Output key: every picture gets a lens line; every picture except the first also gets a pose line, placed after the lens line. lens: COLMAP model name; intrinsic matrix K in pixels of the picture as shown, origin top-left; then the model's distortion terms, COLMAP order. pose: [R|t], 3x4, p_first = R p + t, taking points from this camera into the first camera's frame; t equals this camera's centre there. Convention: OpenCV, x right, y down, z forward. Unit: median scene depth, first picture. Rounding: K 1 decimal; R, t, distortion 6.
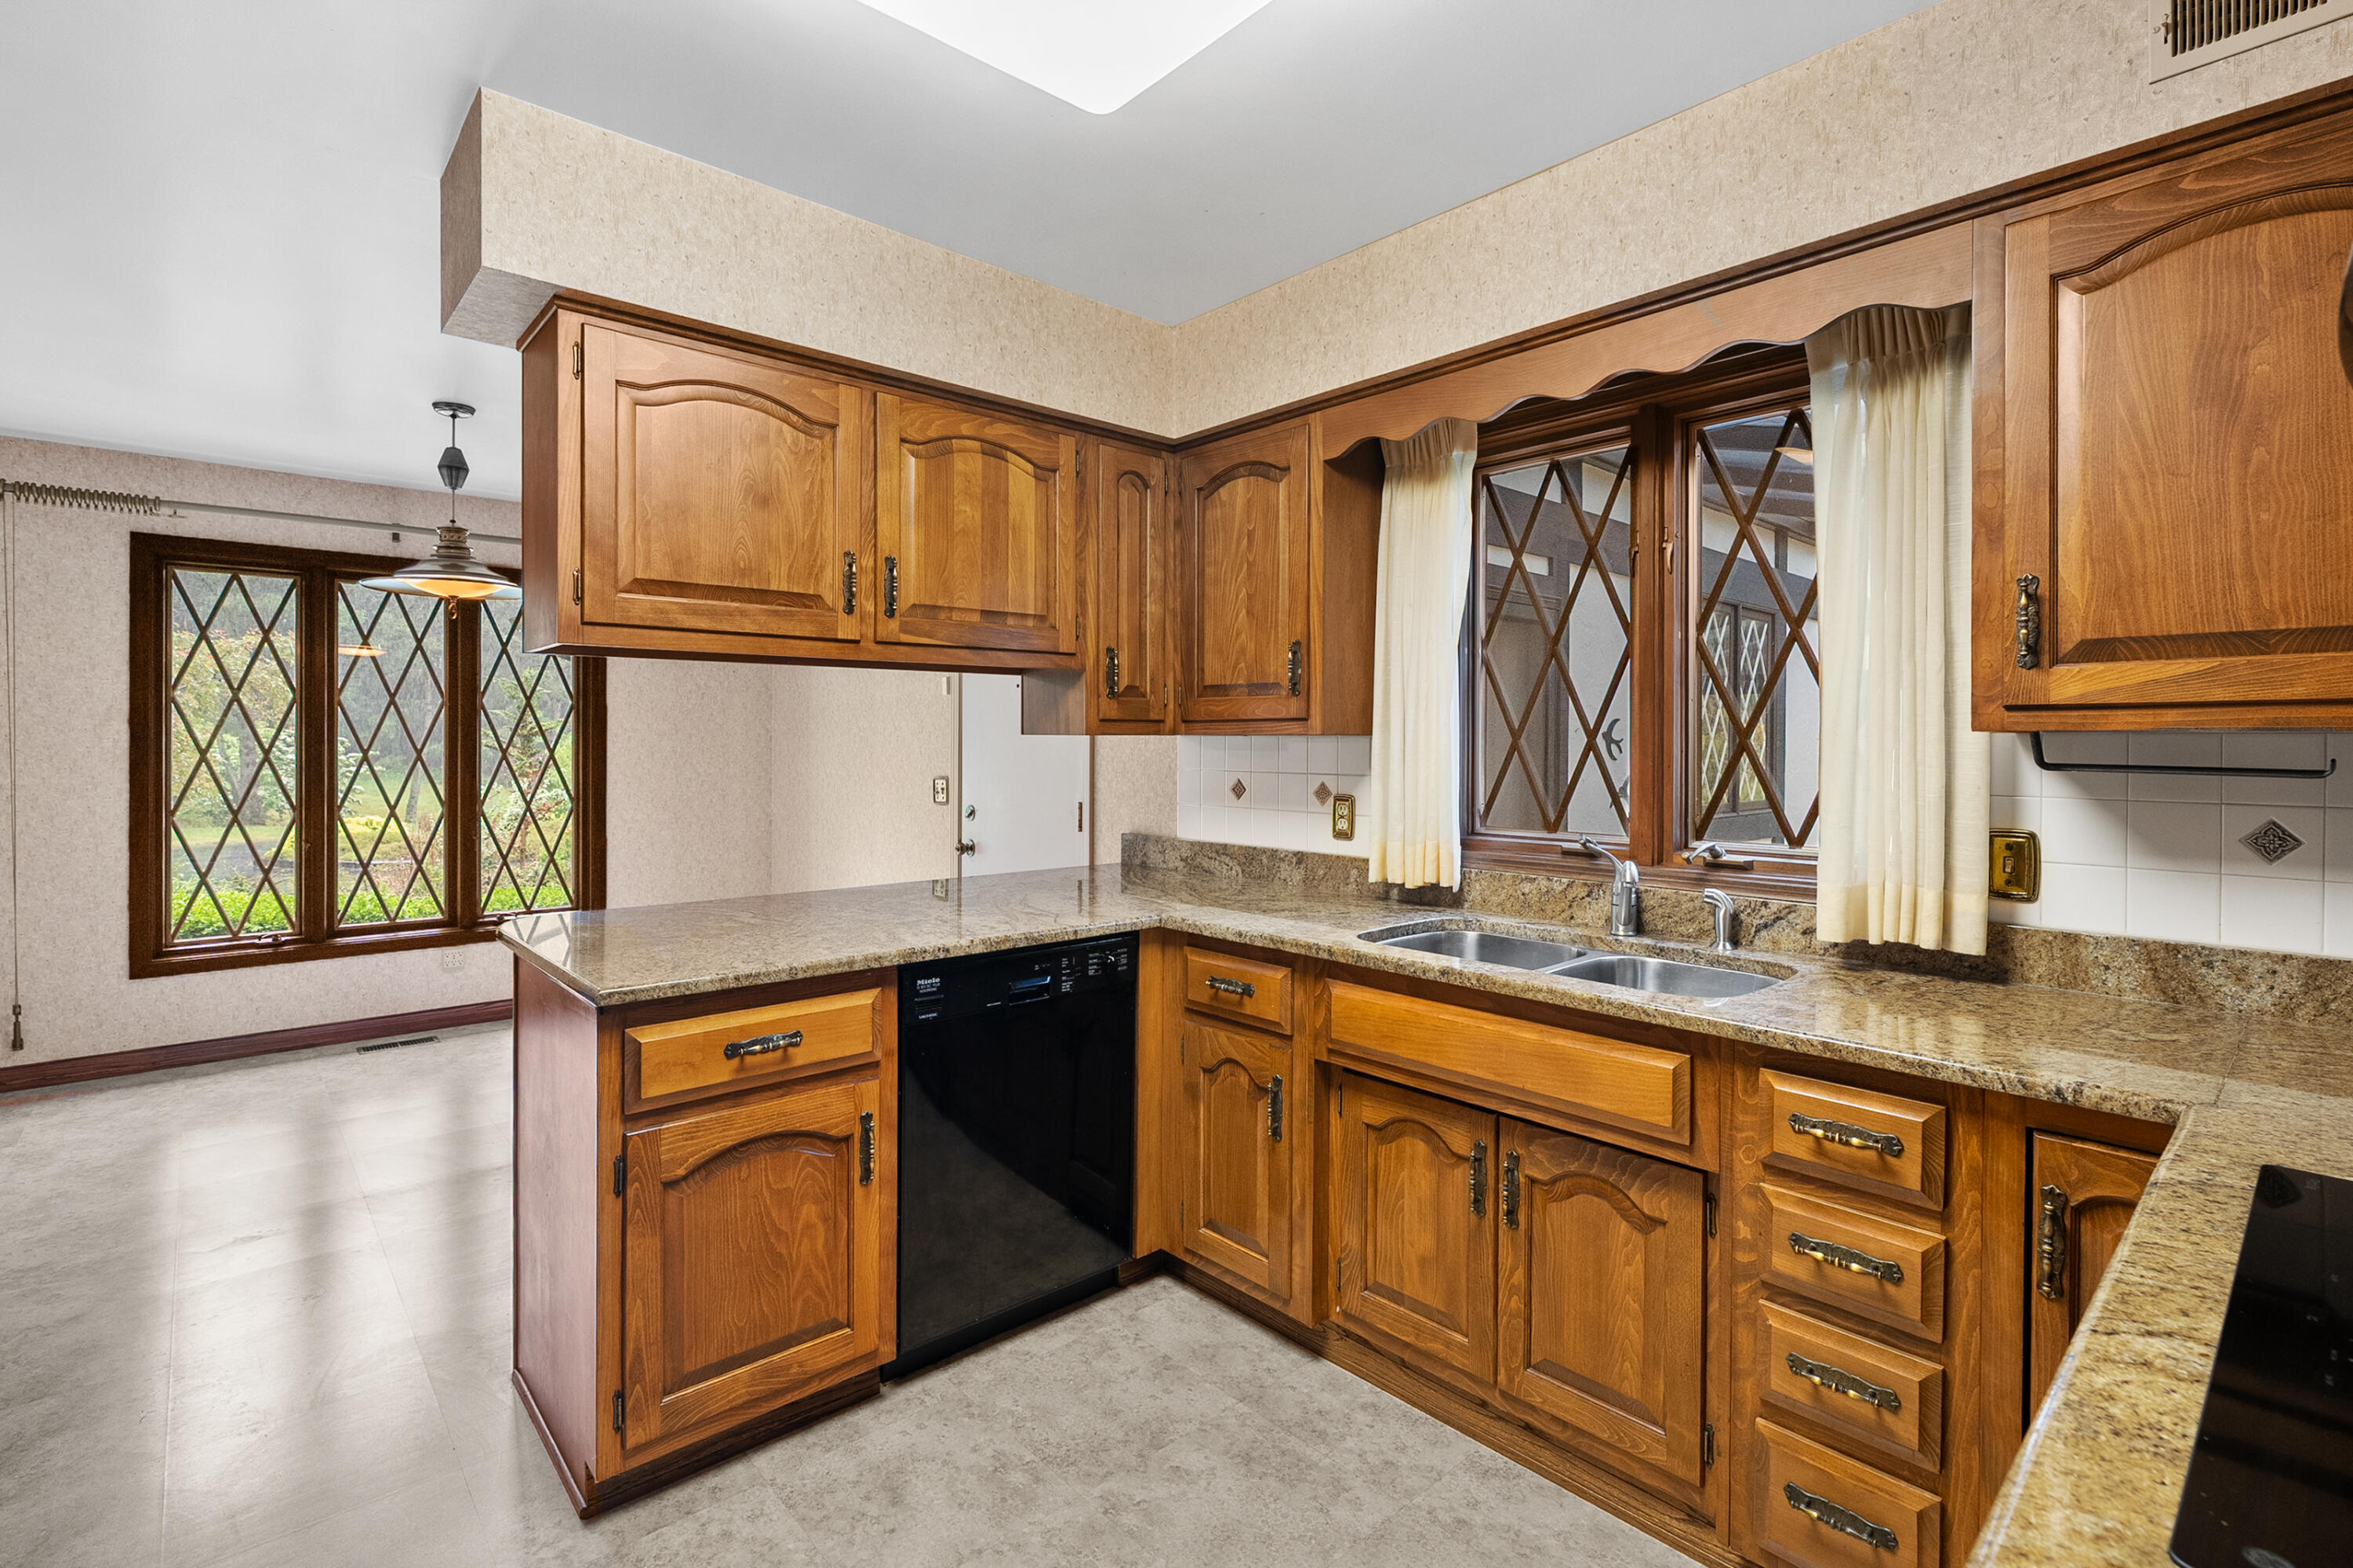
lens RADIAL K [[1074.6, 0, 1176.5], [0, 1074.6, 745.4], [0, 0, 1]] dist [-0.004511, 0.000501]
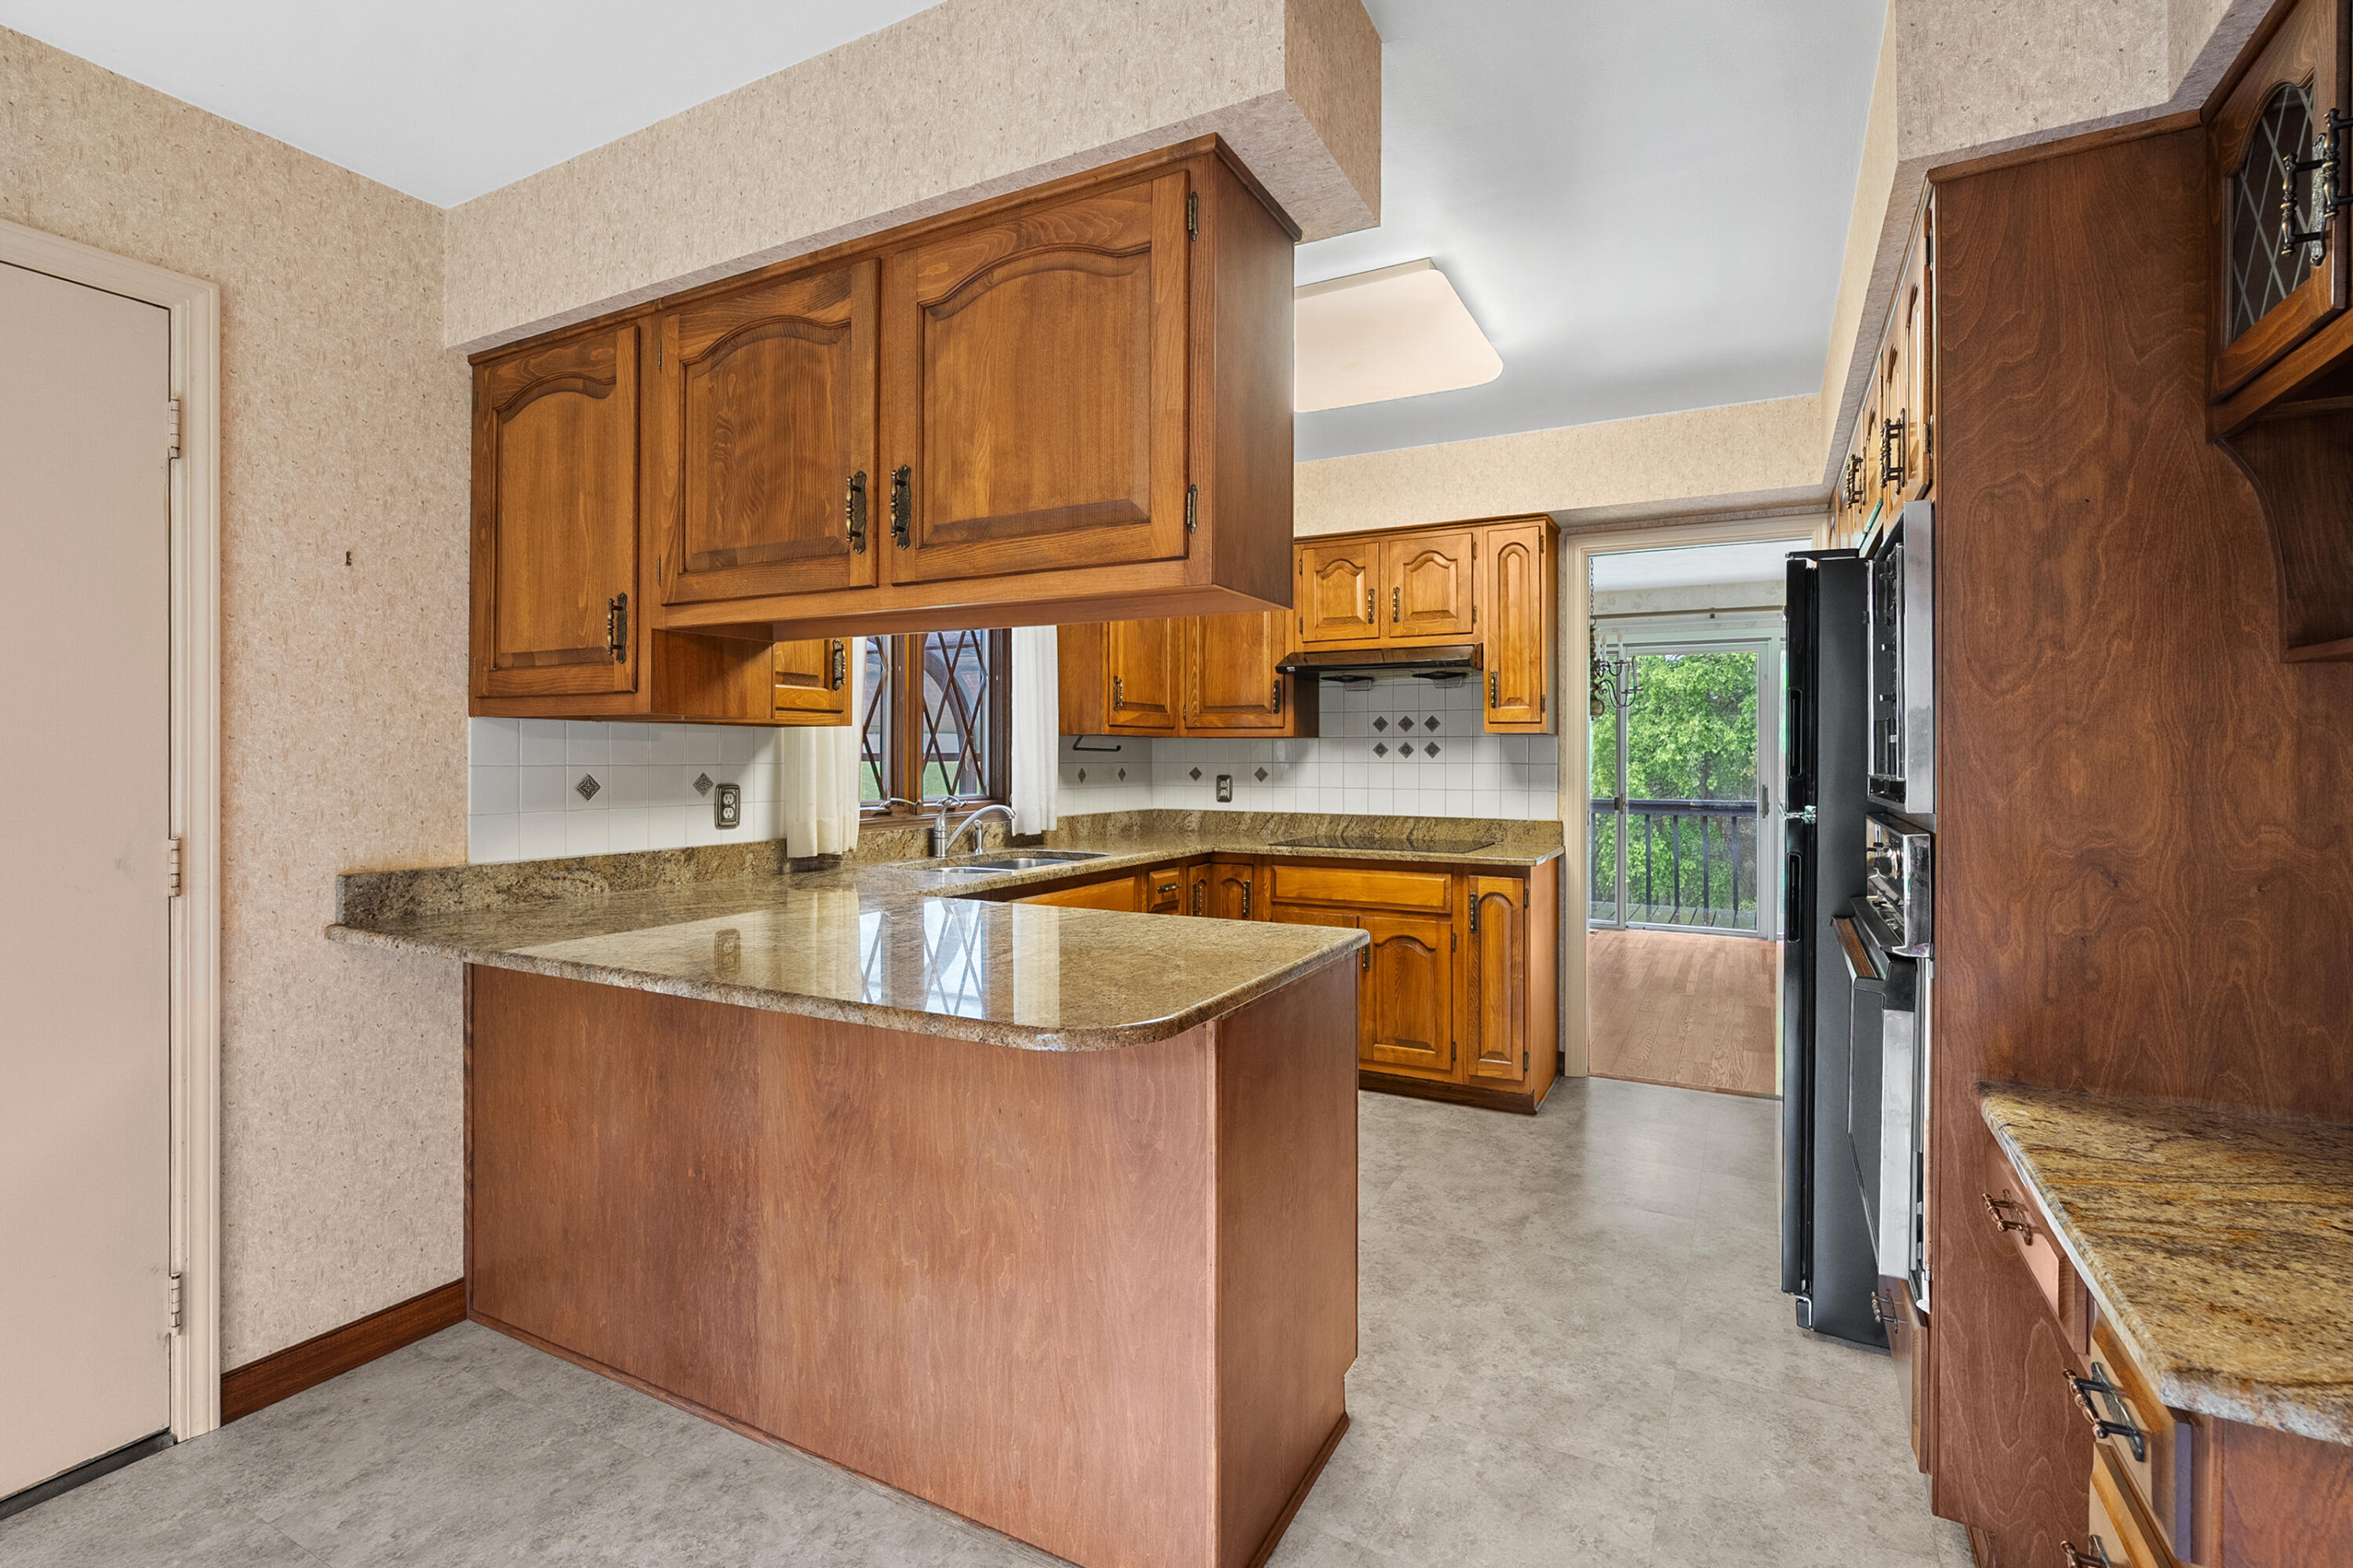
lens RADIAL K [[1074.6, 0, 1176.5], [0, 1074.6, 745.4], [0, 0, 1]] dist [-0.004511, 0.000501]
pose [[-0.332145, 0.004608, 0.943217, -1.277766], [-0.000391, 0.999987, -0.005023, 0.019379], [-0.943228, -0.002037, -0.332139, 1.269601]]
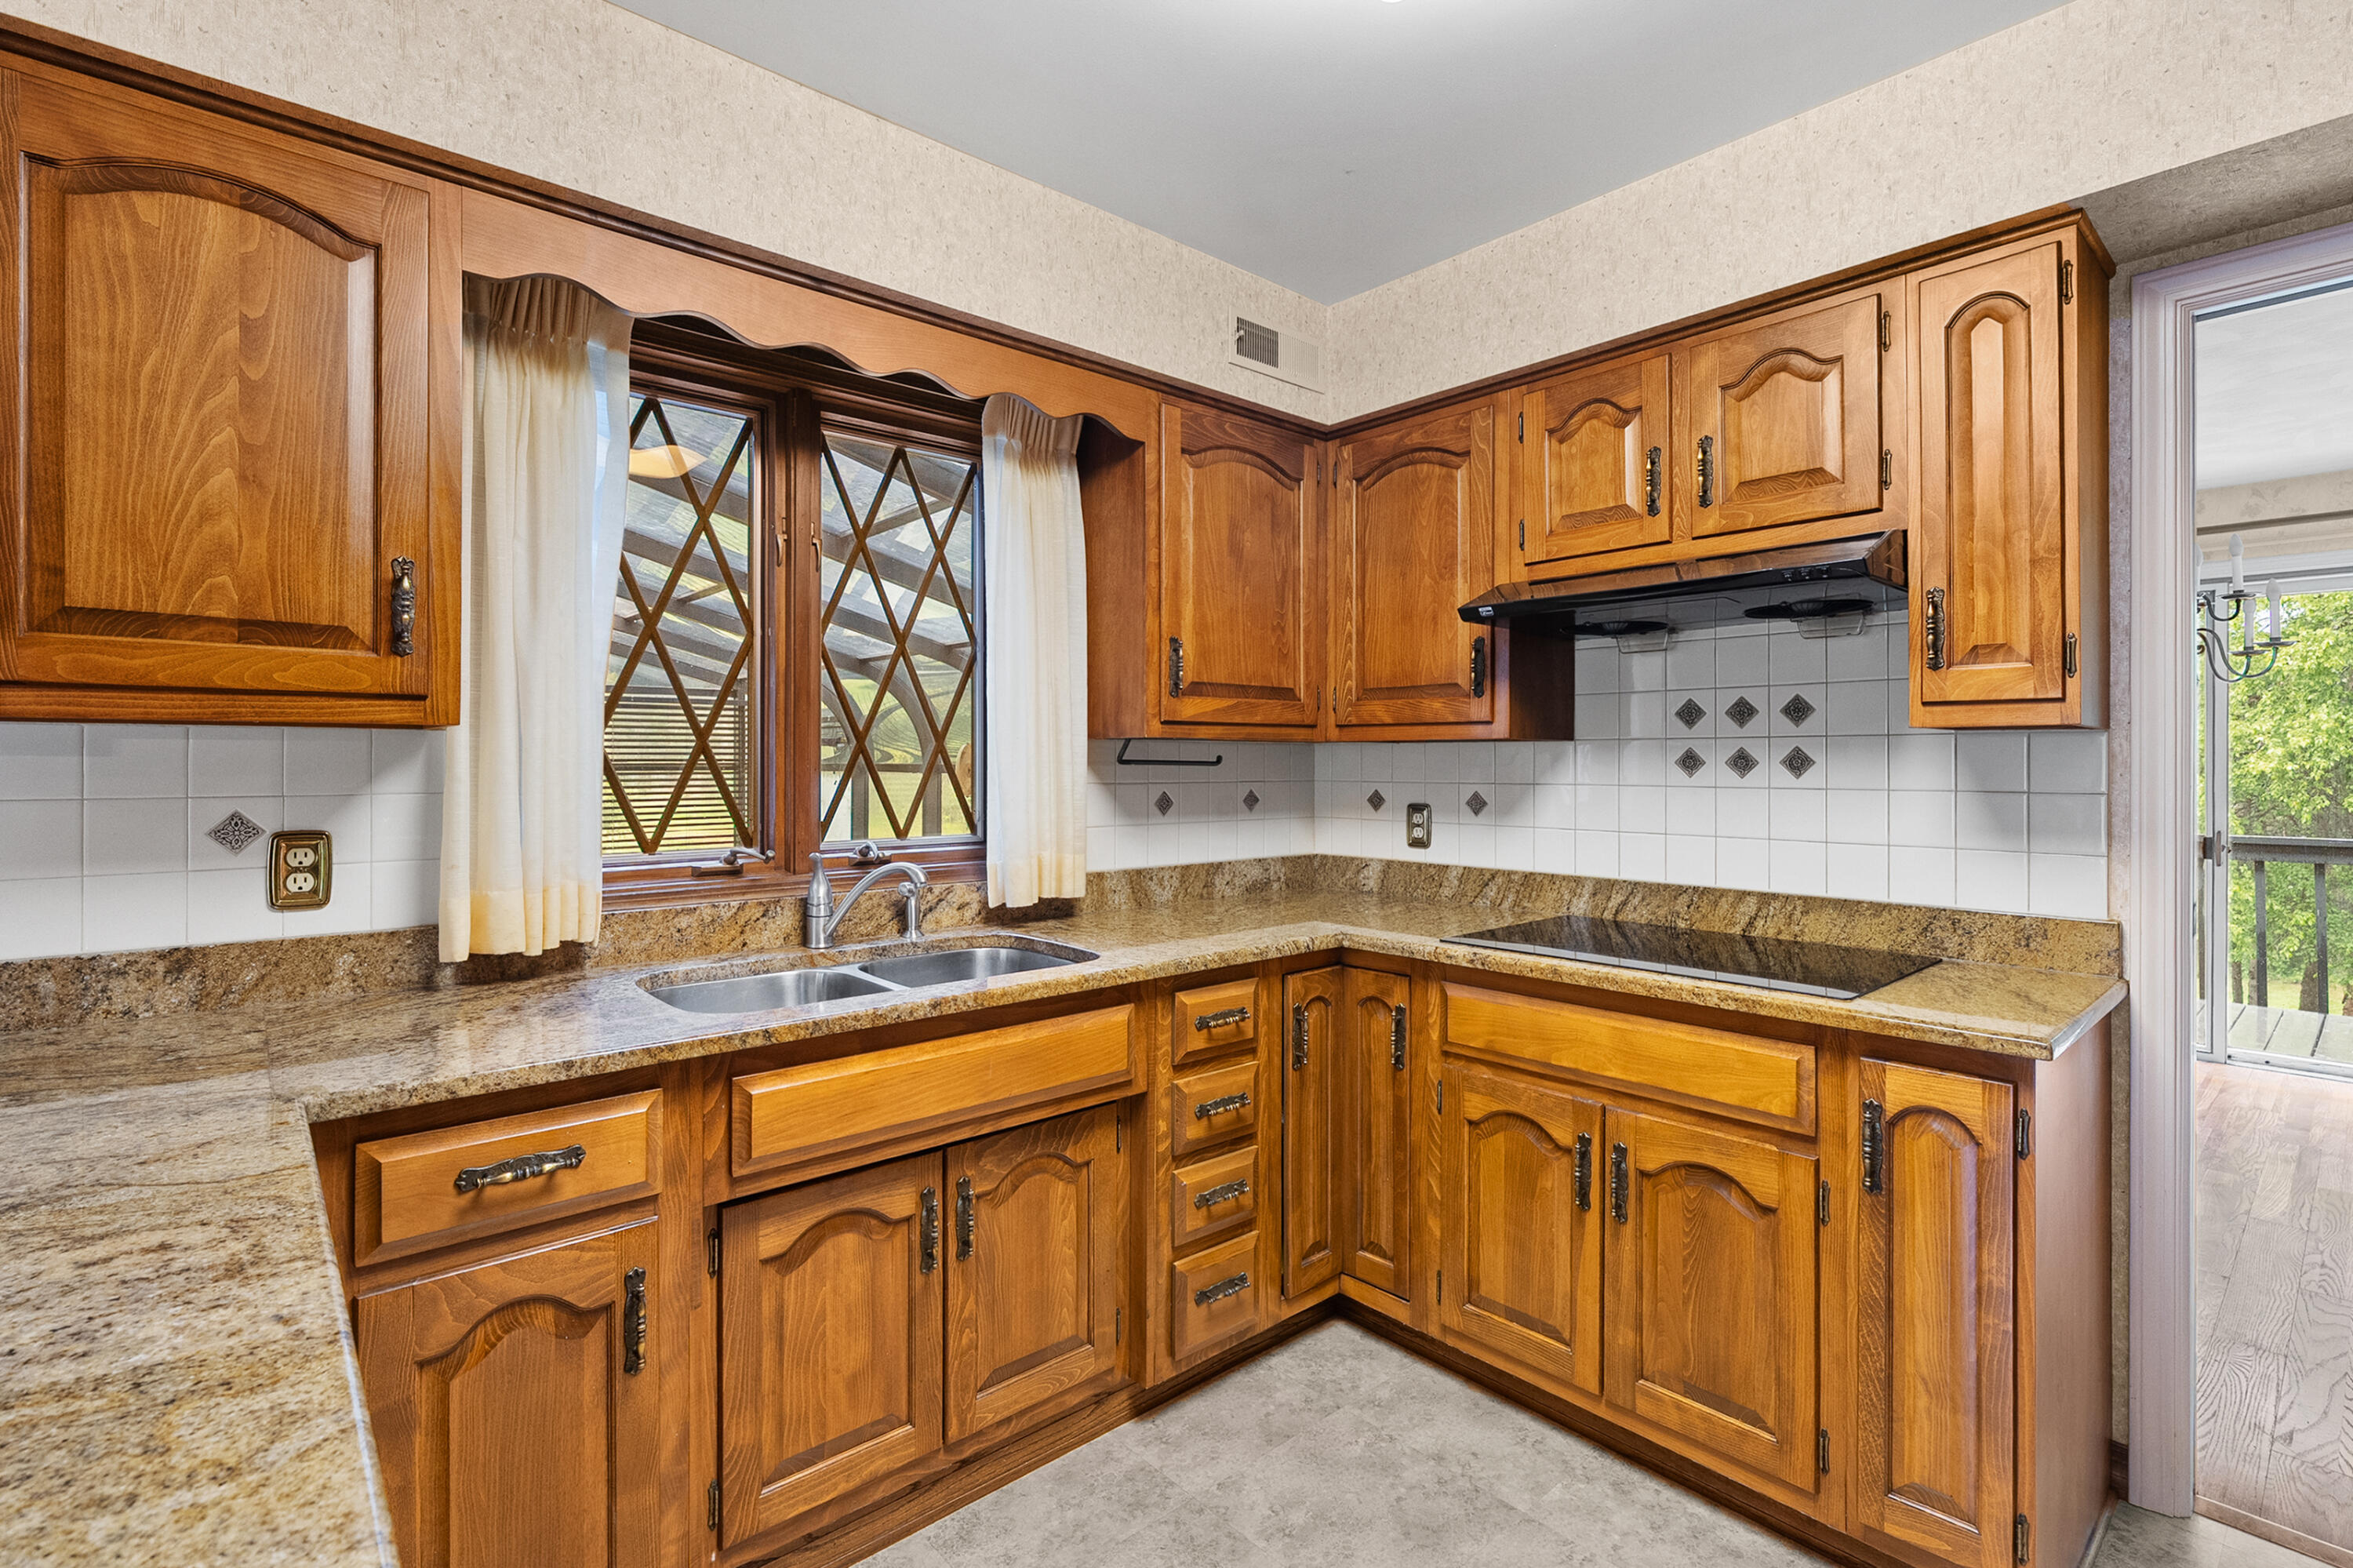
lens RADIAL K [[1072.2, 0, 1173.4], [0, 1072.2, 758.2], [0, 0, 1]] dist [-0.002712, 0.000206]
pose [[0.017719, -0.000774, 0.999843, -0.549583], [0.002855, 0.999996, 0.000723, 0.010974], [-0.999839, 0.002842, 0.017722, 0.711304]]
